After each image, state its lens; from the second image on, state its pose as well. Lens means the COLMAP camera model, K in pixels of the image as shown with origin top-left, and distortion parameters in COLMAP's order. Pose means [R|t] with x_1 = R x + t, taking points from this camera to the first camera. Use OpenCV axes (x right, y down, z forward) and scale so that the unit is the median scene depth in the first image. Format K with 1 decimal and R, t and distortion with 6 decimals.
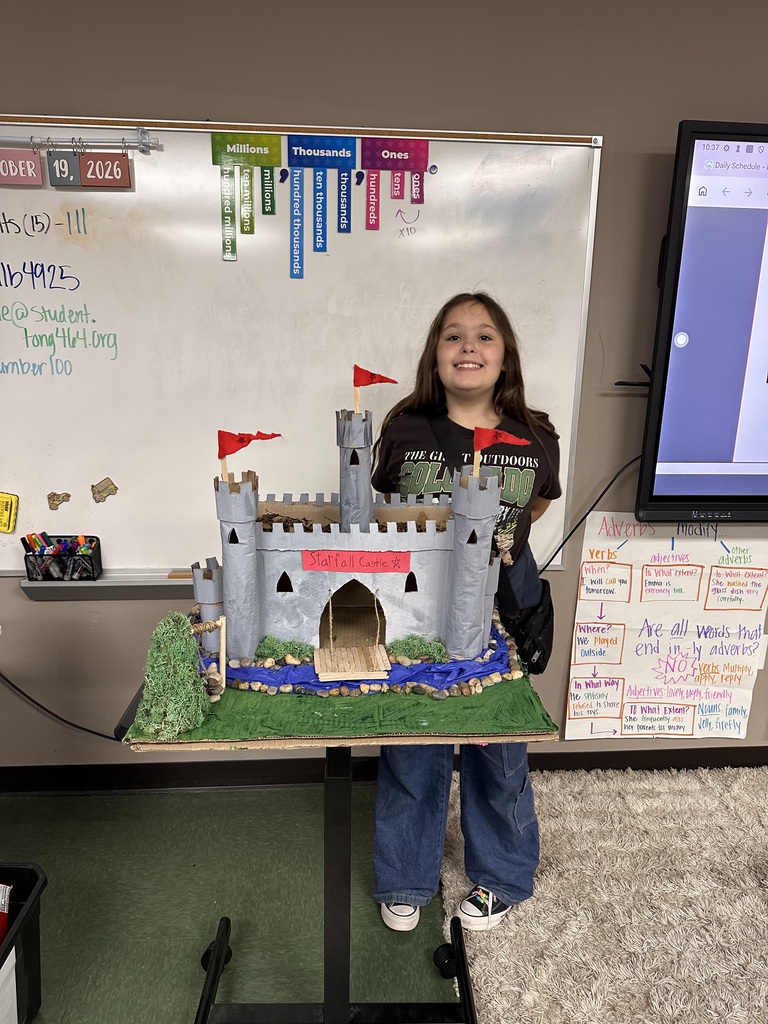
lens RADIAL K [[723.8, 0, 385.0], [0, 723.8, 518.1], [0, 0, 1]] dist [0.005288, -0.015785]
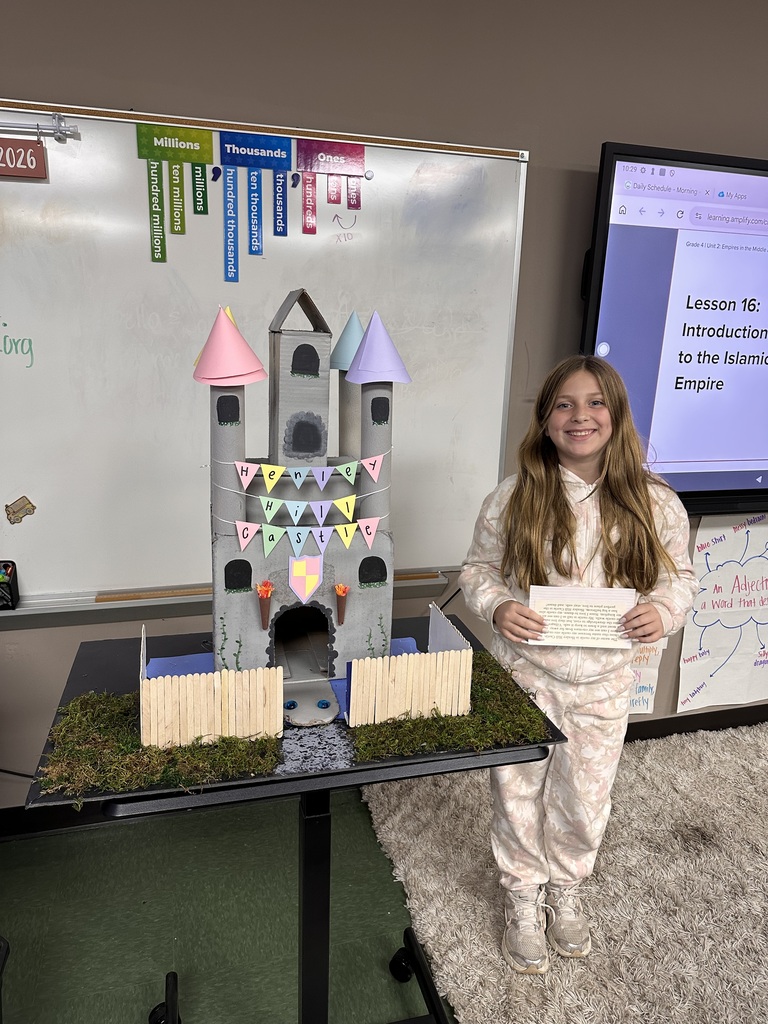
lens RADIAL K [[723.8, 0, 384.2], [0, 723.8, 519.9], [0, 0, 1]] dist [0.005288, -0.015785]
pose [[0.979760, -0.040233, 0.196091, -0.126090], [0.036393, 0.999069, 0.023149, -0.032614], [-0.196840, -0.015544, 0.980312, 0.017948]]
